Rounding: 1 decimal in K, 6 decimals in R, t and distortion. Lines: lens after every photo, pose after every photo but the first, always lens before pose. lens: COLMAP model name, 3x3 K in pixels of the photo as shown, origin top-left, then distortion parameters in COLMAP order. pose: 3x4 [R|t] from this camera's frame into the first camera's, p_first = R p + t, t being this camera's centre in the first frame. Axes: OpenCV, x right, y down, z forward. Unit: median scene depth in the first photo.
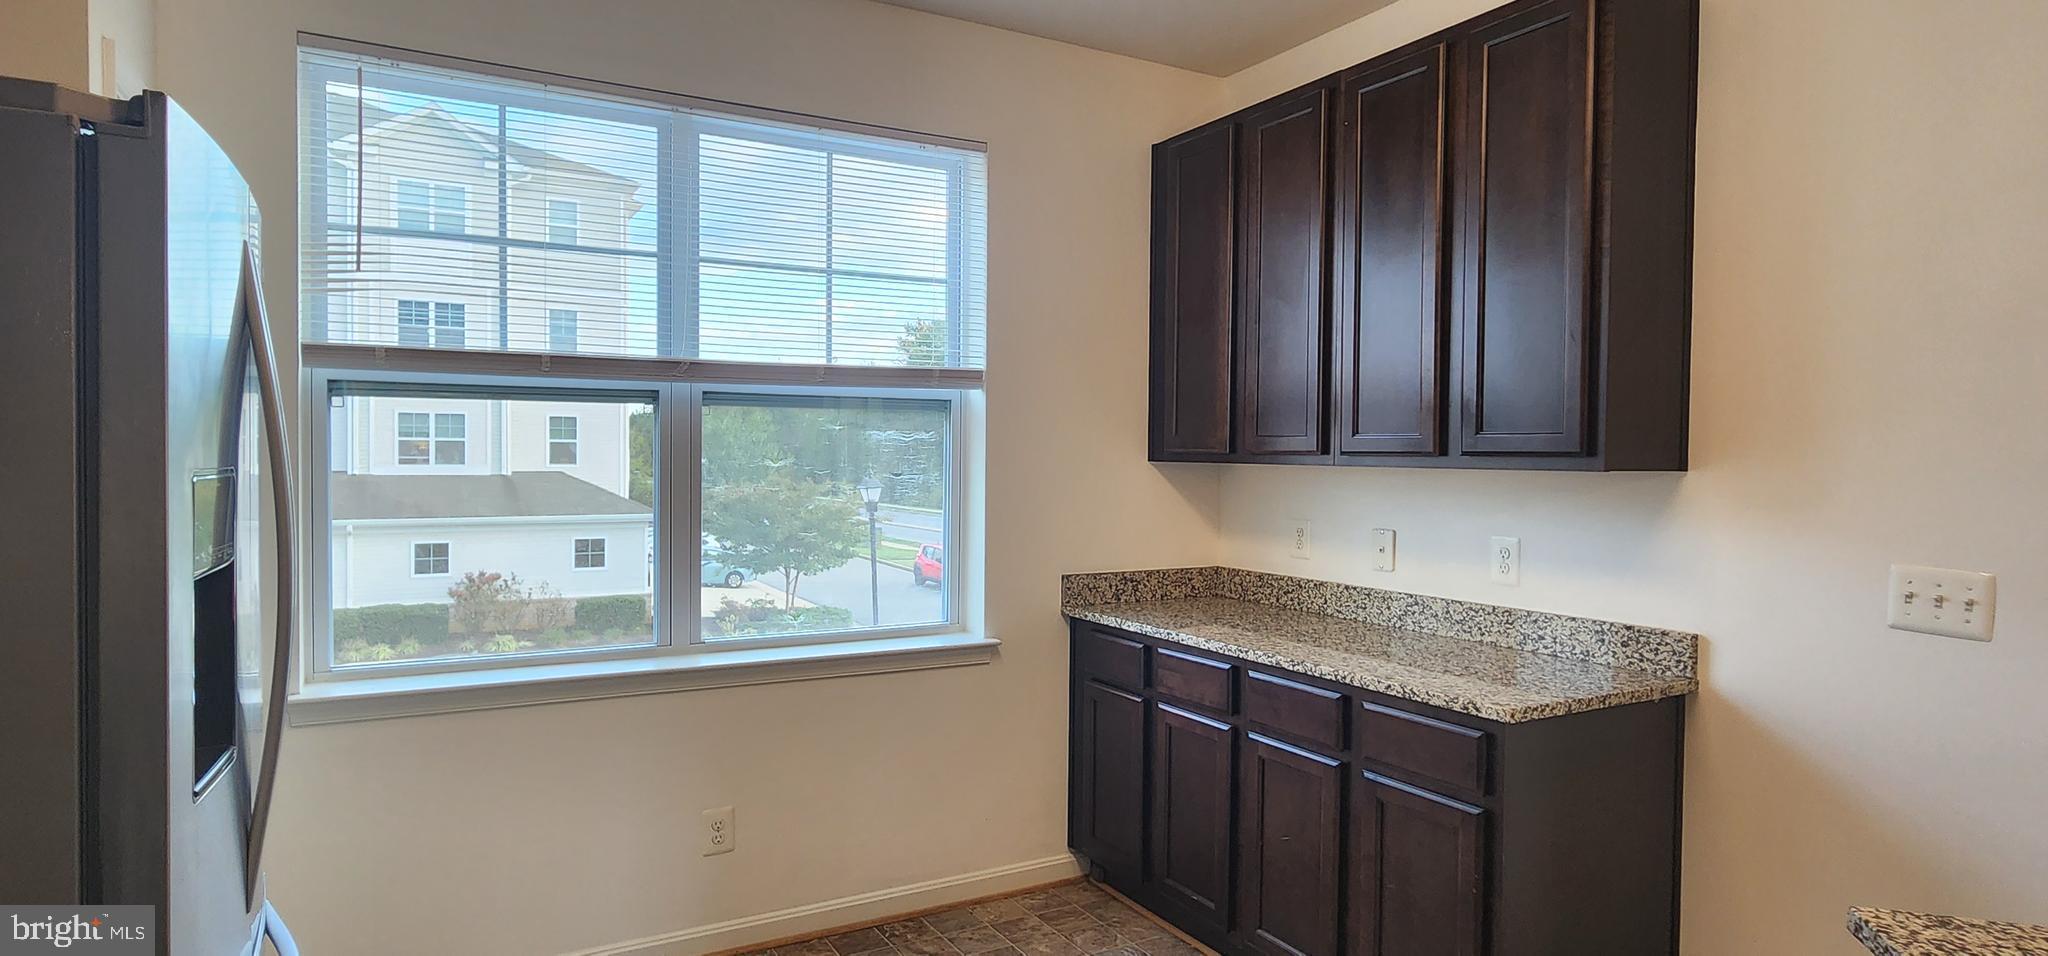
lens RADIAL K [[1097.2, 0, 1027.5], [0, 1097.2, 490.8], [0, 0, 1]] dist [-0.000415, 0.000511]
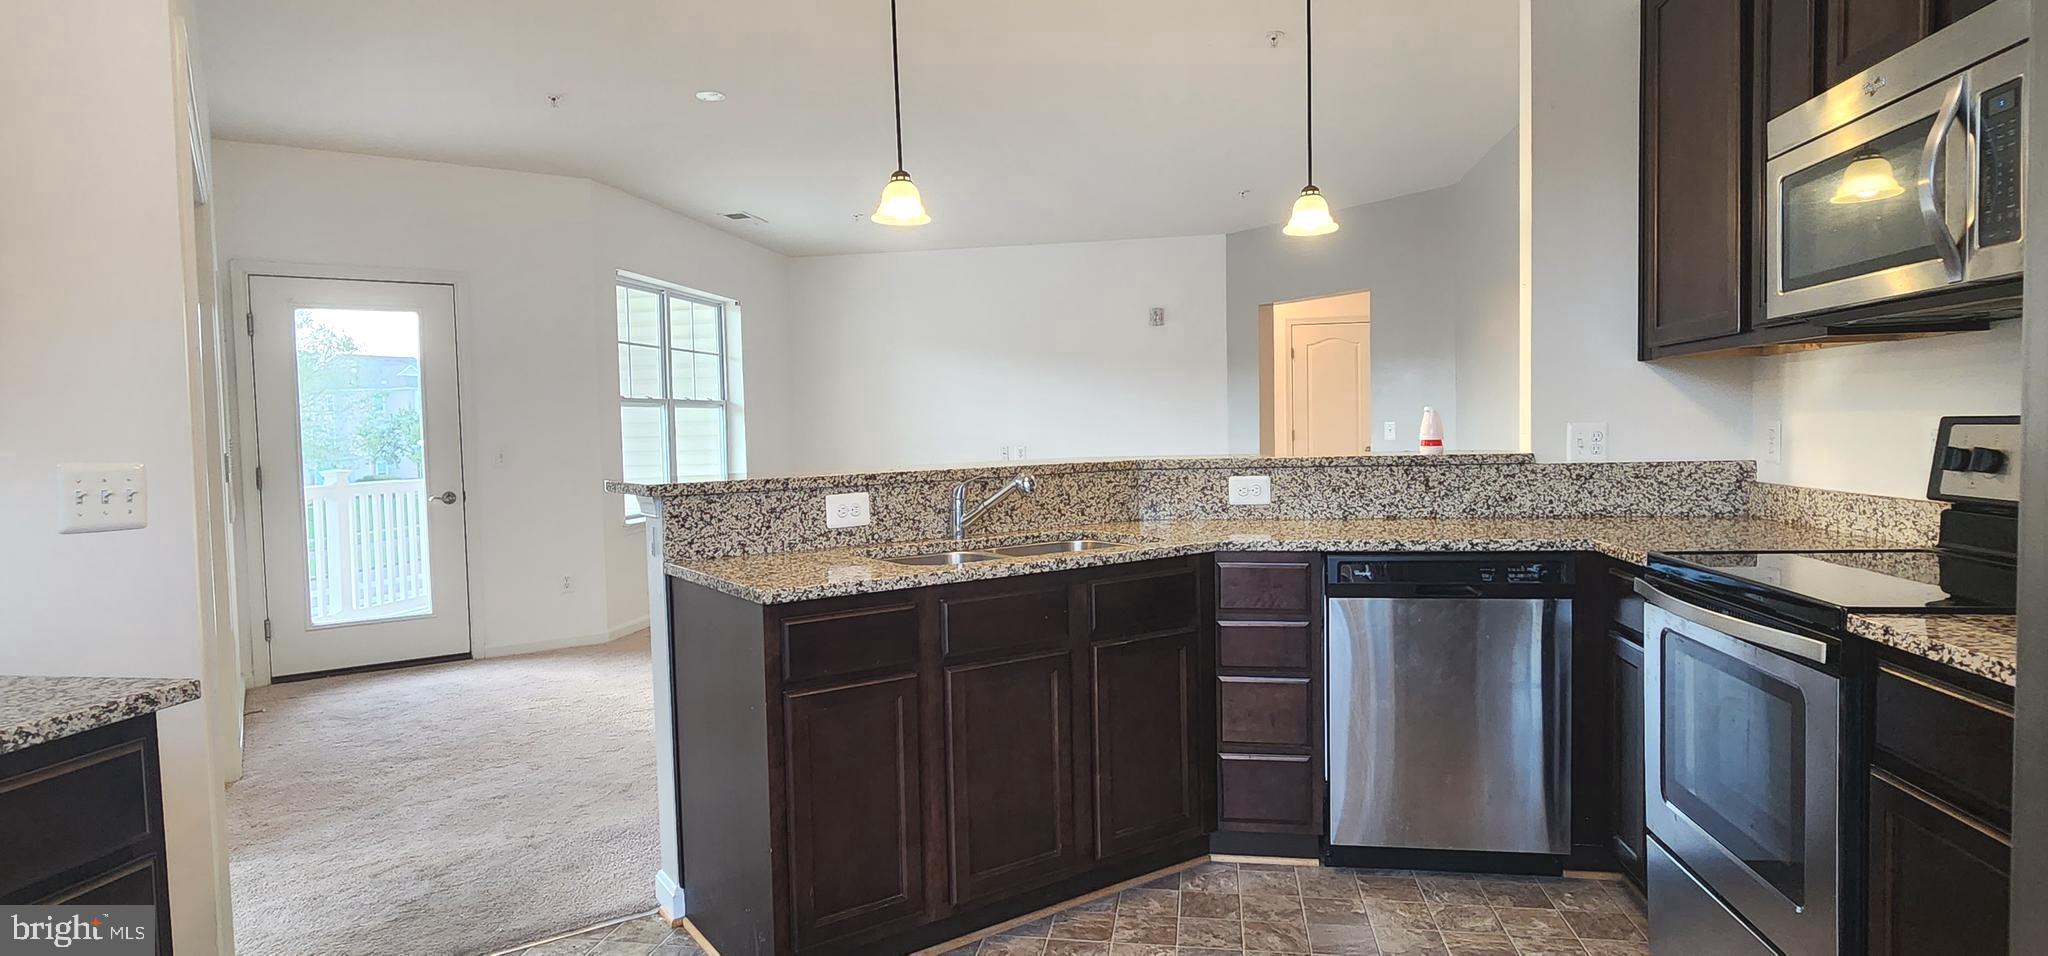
lens RADIAL K [[1097.2, 0, 1010.8], [0, 1097.2, 471.3], [0, 0, 1]] dist [-0.000415, 0.000511]
pose [[-0.768483, -0.018268, 0.639609, -0.277364], [0.038418, 0.996472, 0.074619, 0.023442], [-0.638716, 0.081916, -0.765070, 0.813401]]
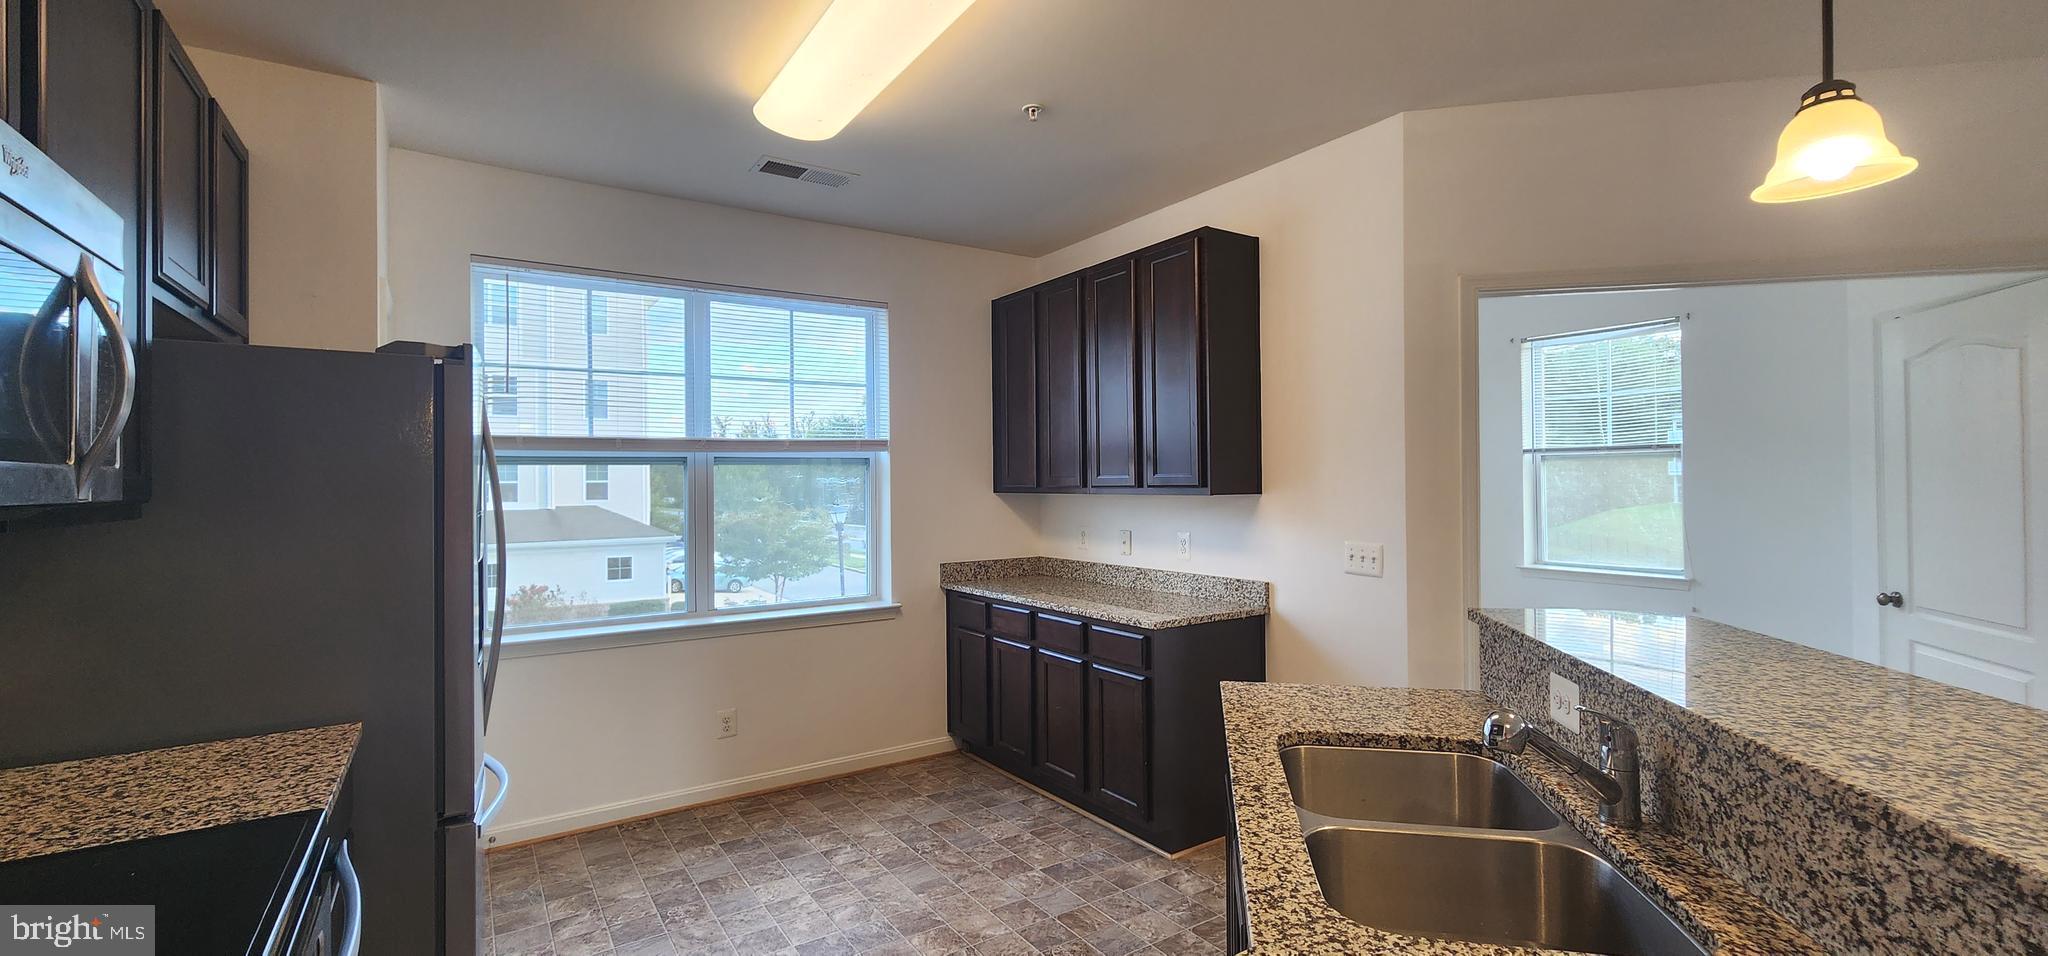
lens RADIAL K [[842.0, 0, 1029.7], [0, 842.0, 482.9], [0, 0, 1]] dist [-0.003739, -0.000156]
pose [[0.996803, -0.020404, 0.077250, 0.080761], [0.023003, 0.999194, -0.032898, 0.000842], [-0.076517, 0.034569, 0.996469, -0.304666]]
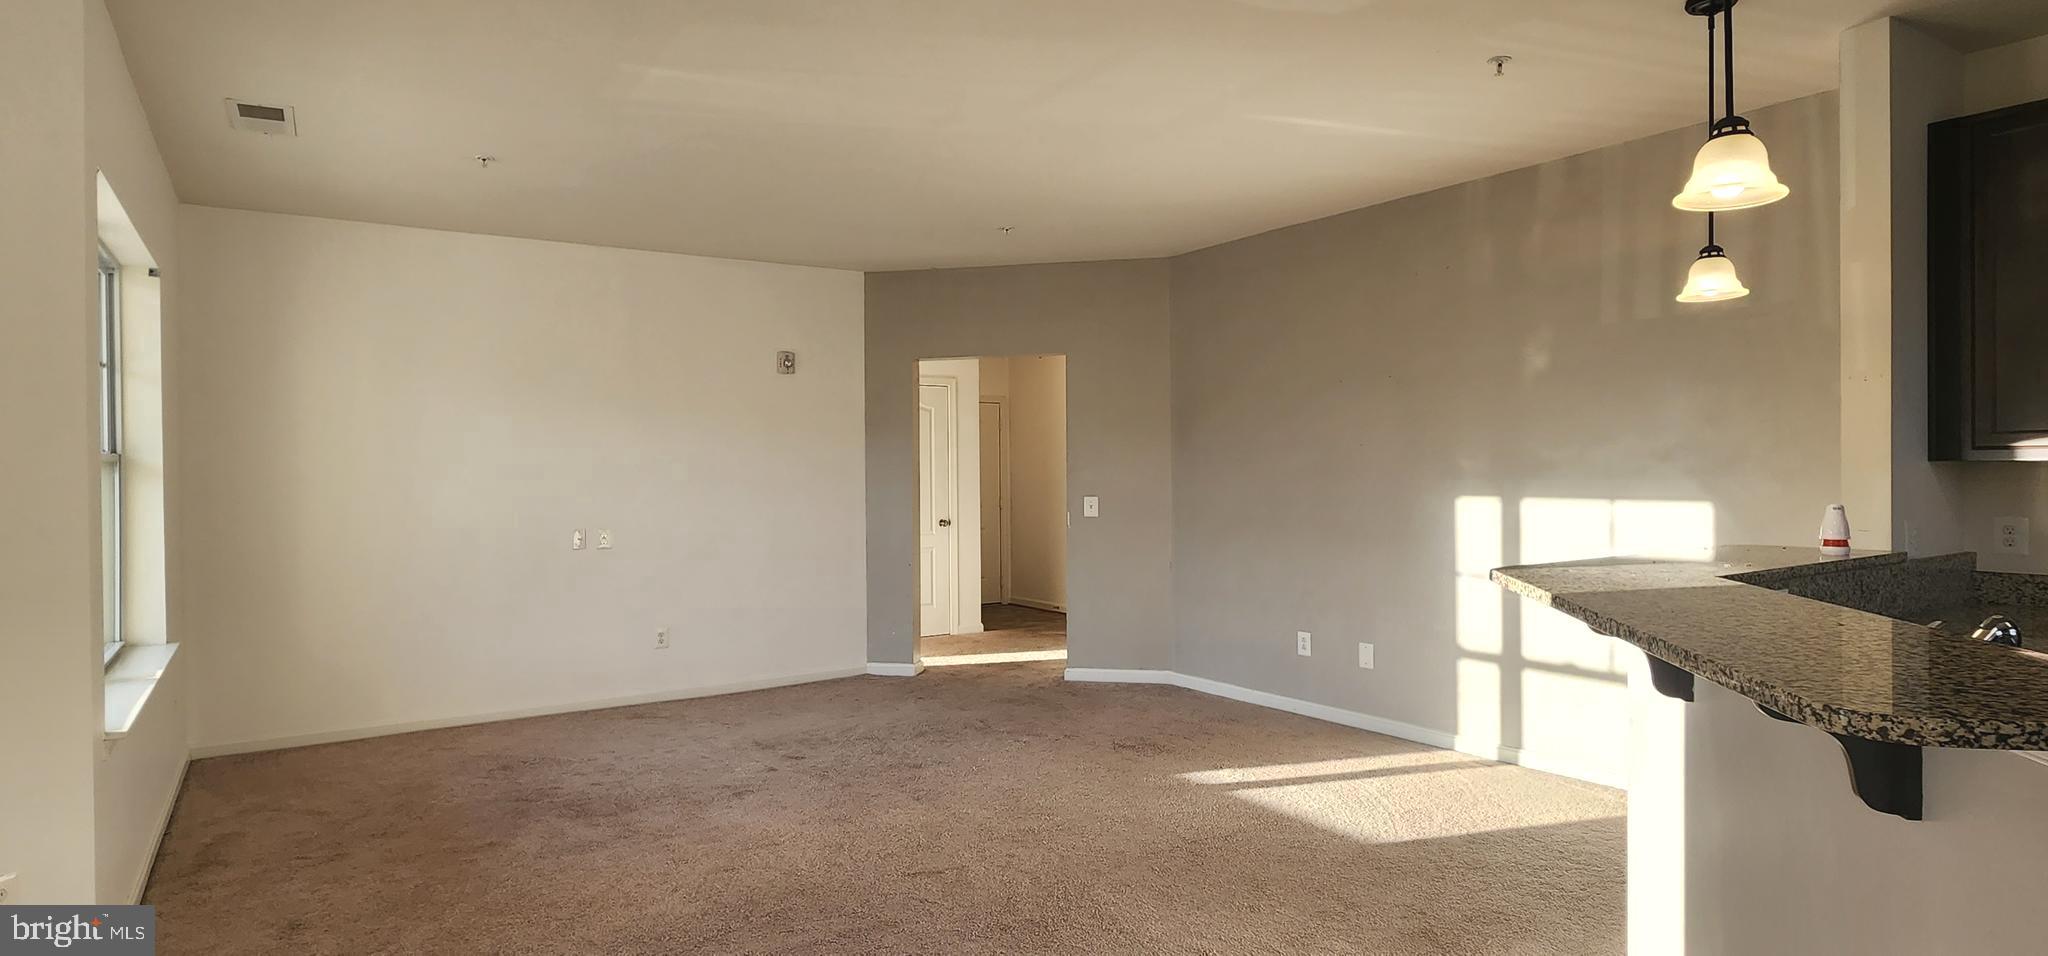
lens RADIAL K [[1097.2, 0, 1015.3], [0, 1097.2, 473.9], [0, 0, 1]] dist [-0.000415, 0.000511]
pose [[-0.997711, 0.000925, -0.067616, 0.933976], [-0.001741, 0.999224, 0.039361, -0.009287], [0.067600, 0.039389, -0.996935, 0.656361]]
